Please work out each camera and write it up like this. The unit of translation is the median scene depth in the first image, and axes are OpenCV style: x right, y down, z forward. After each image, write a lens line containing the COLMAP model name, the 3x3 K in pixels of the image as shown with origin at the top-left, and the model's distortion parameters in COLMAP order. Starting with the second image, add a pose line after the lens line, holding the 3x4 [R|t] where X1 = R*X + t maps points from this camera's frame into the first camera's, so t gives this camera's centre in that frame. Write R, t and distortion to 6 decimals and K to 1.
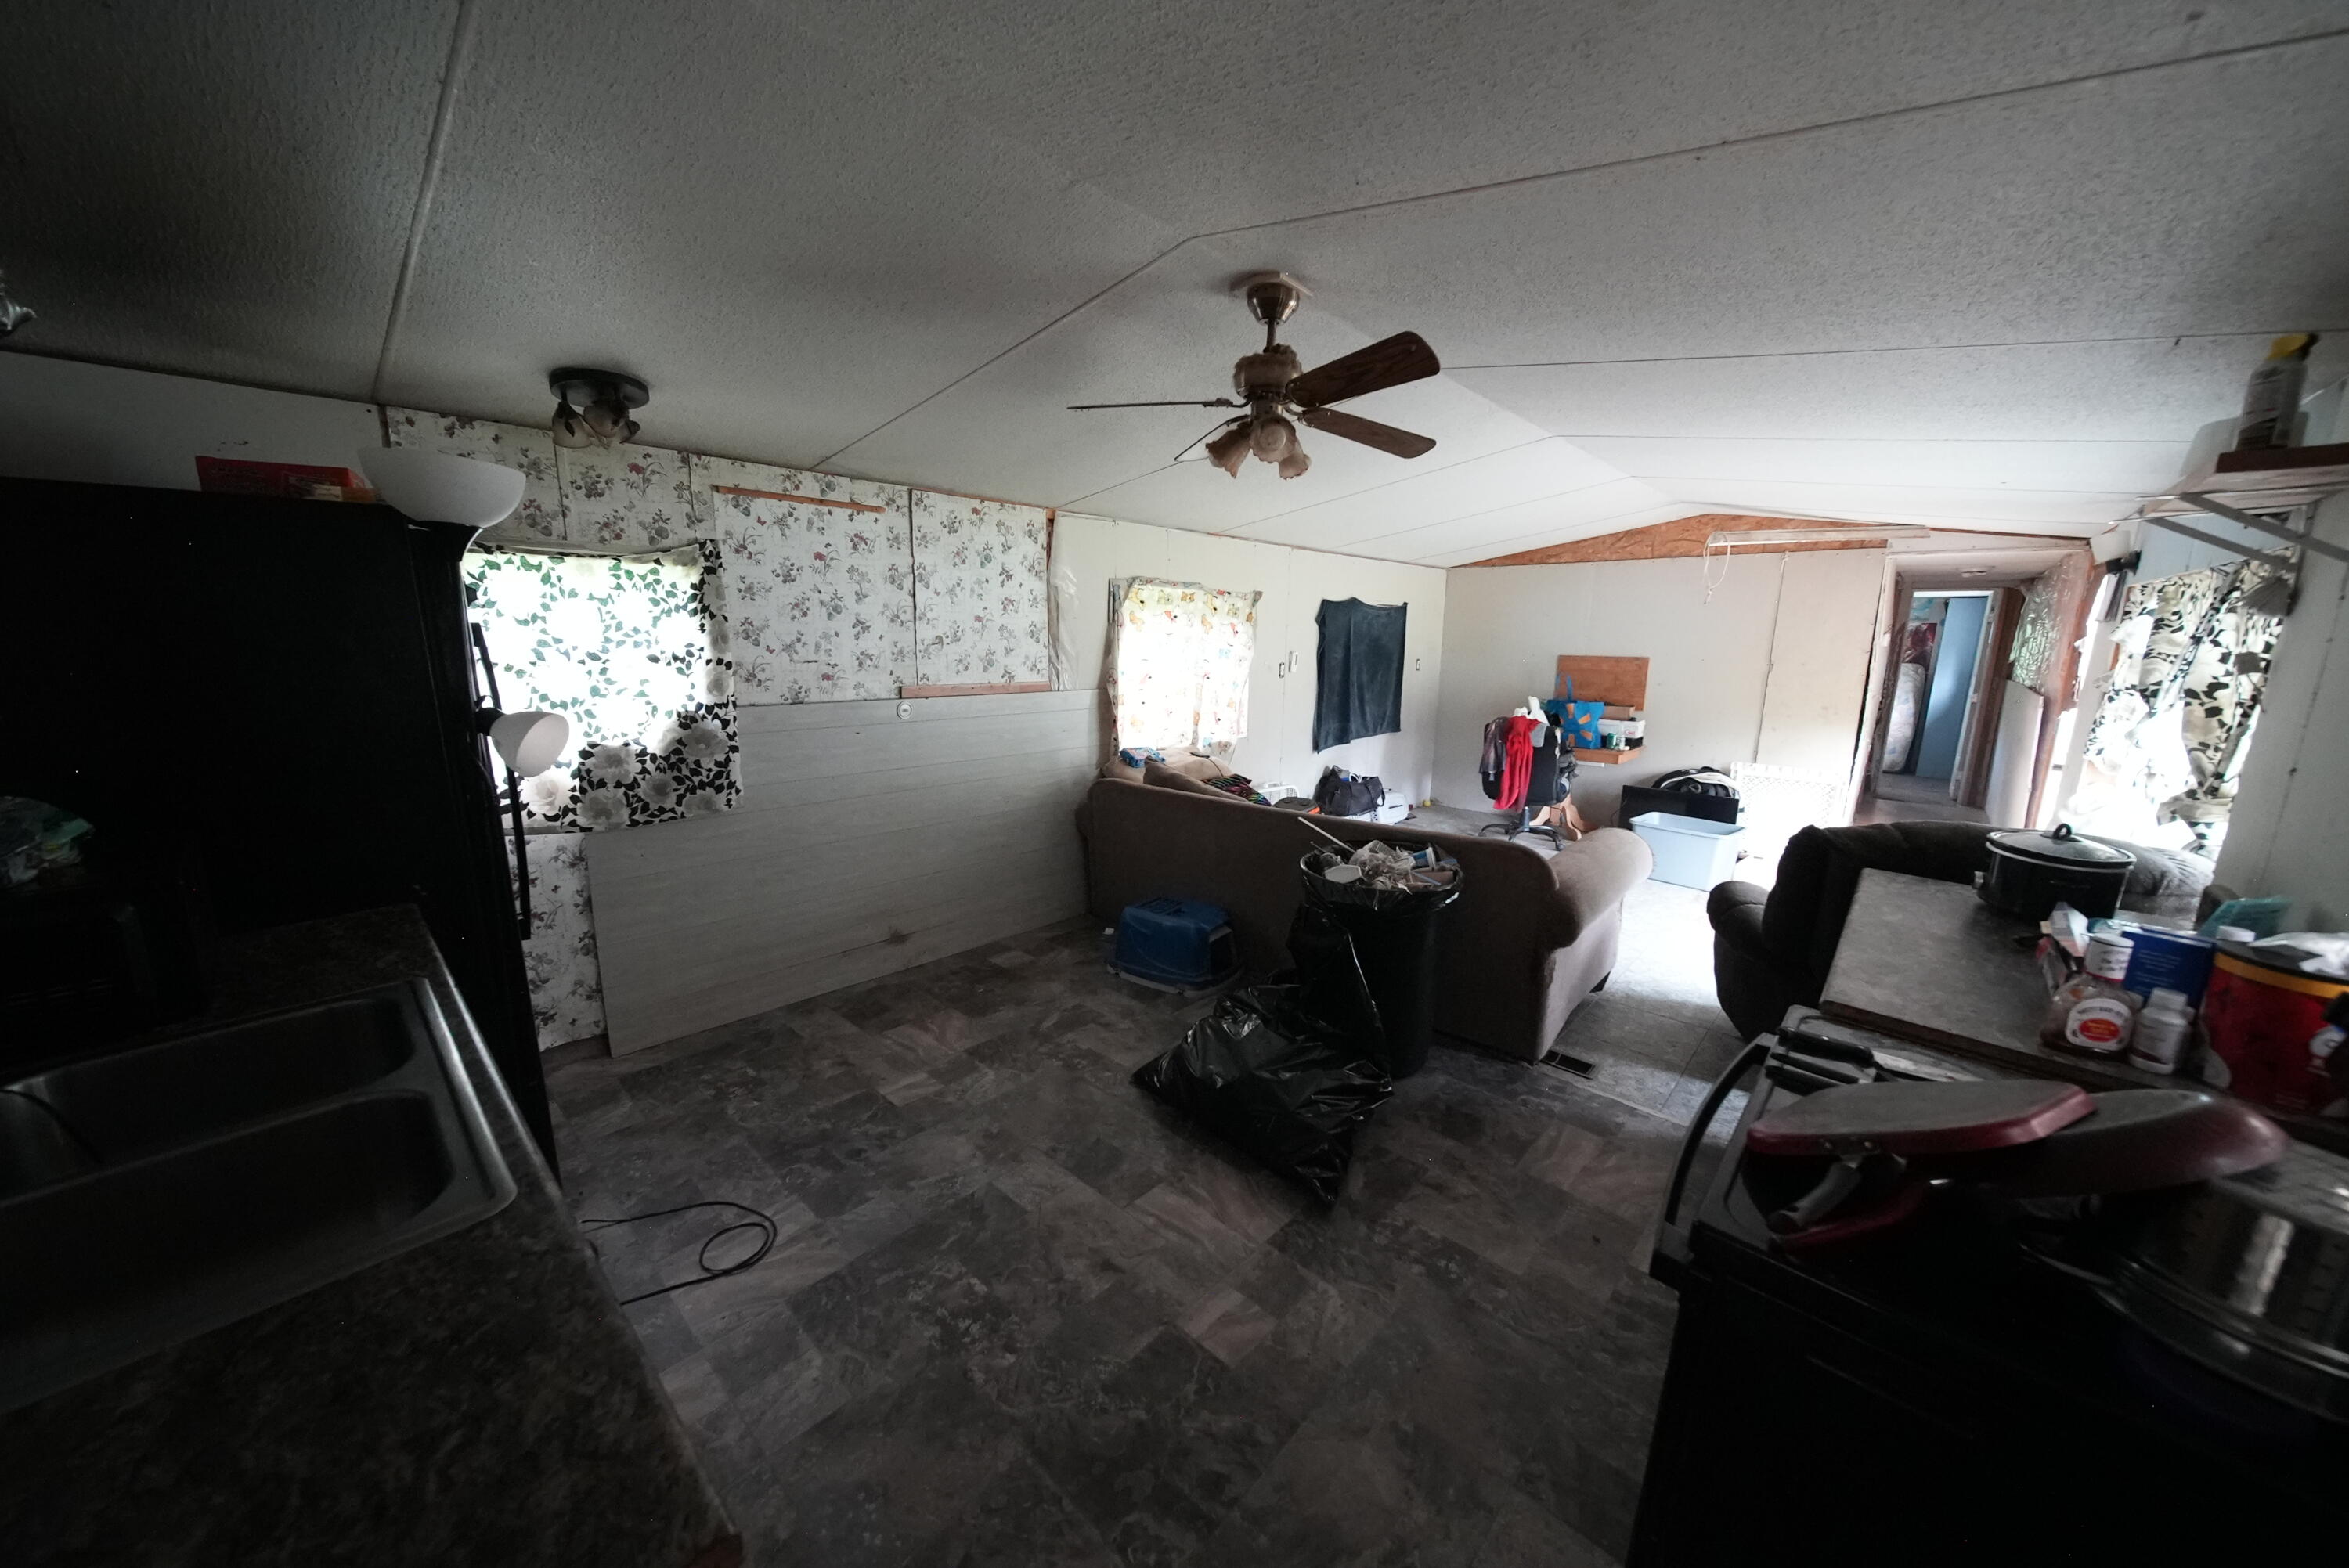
lens RADIAL K [[812.7, 0, 1170.0], [0, 812.7, 790.0], [0, 0, 1]] dist [-0.009806, -0.000361]
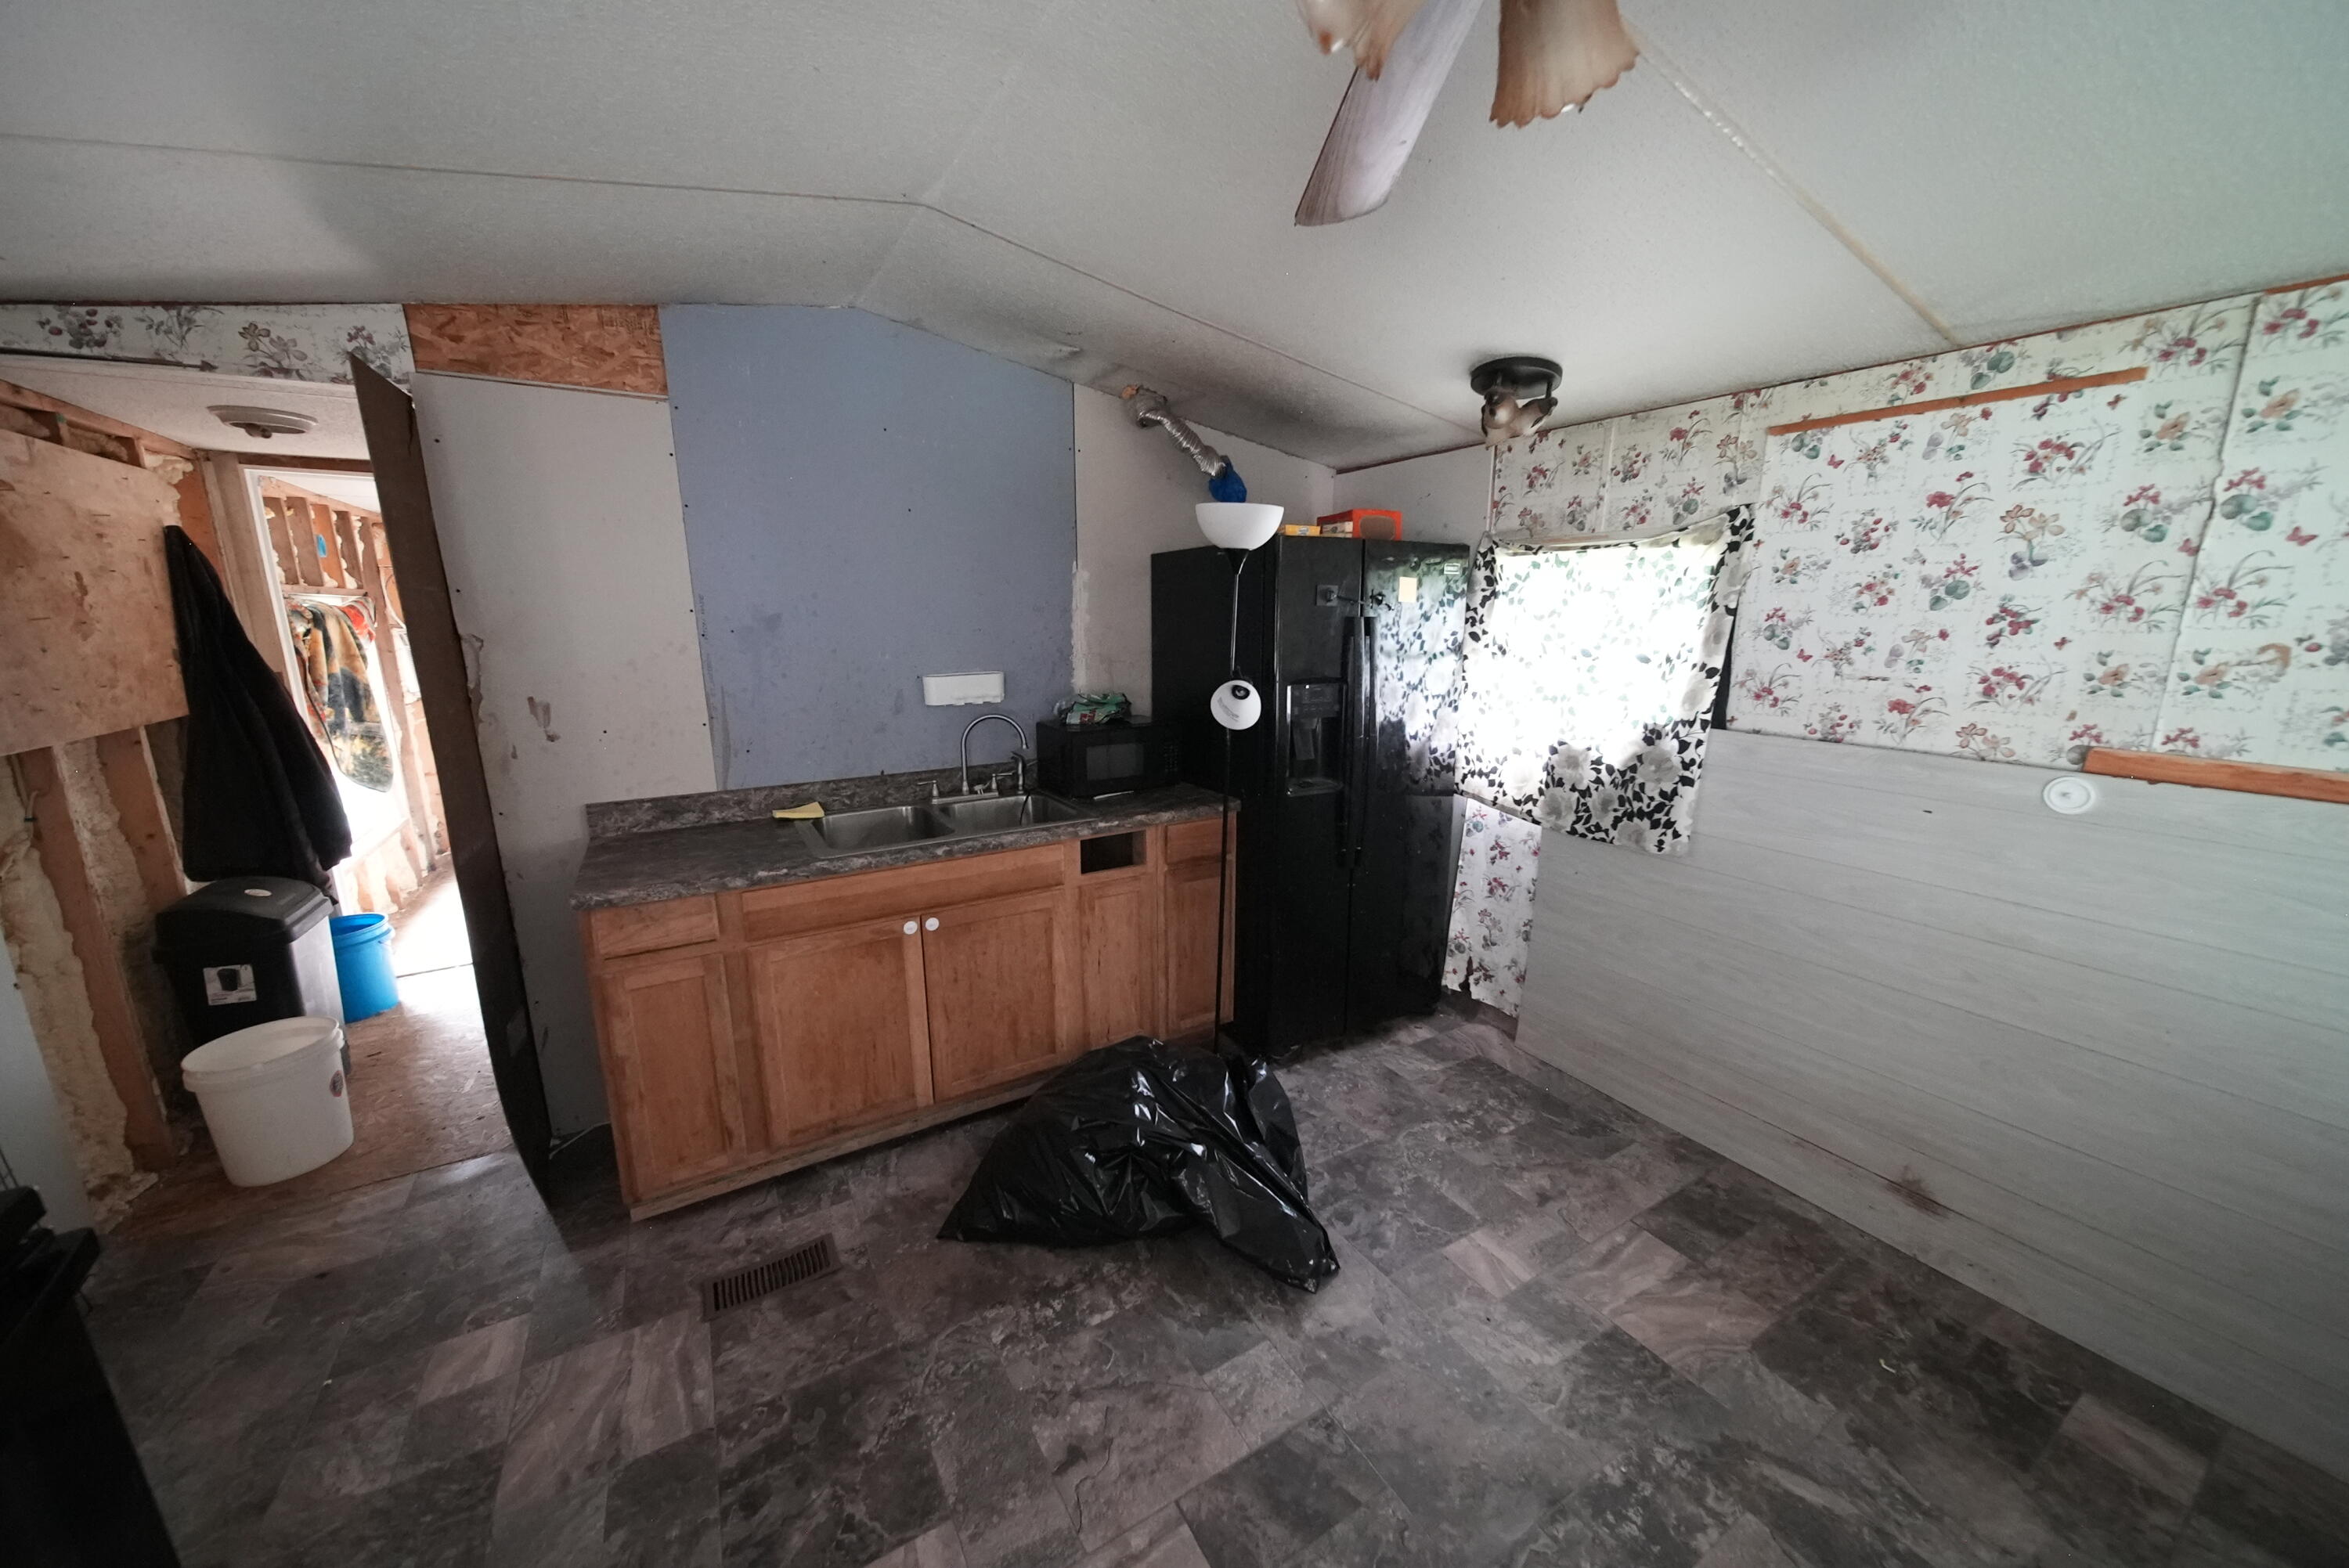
lens RADIAL K [[812.7, 0, 1170.0], [0, 812.7, 790.0], [0, 0, 1]] dist [-0.009806, -0.000361]
pose [[-0.285049, 0.186442, -0.940205, 0.329761], [-0.191846, 0.949955, 0.246539, -0.140618], [0.939118, 0.250650, -0.235015, 0.739194]]
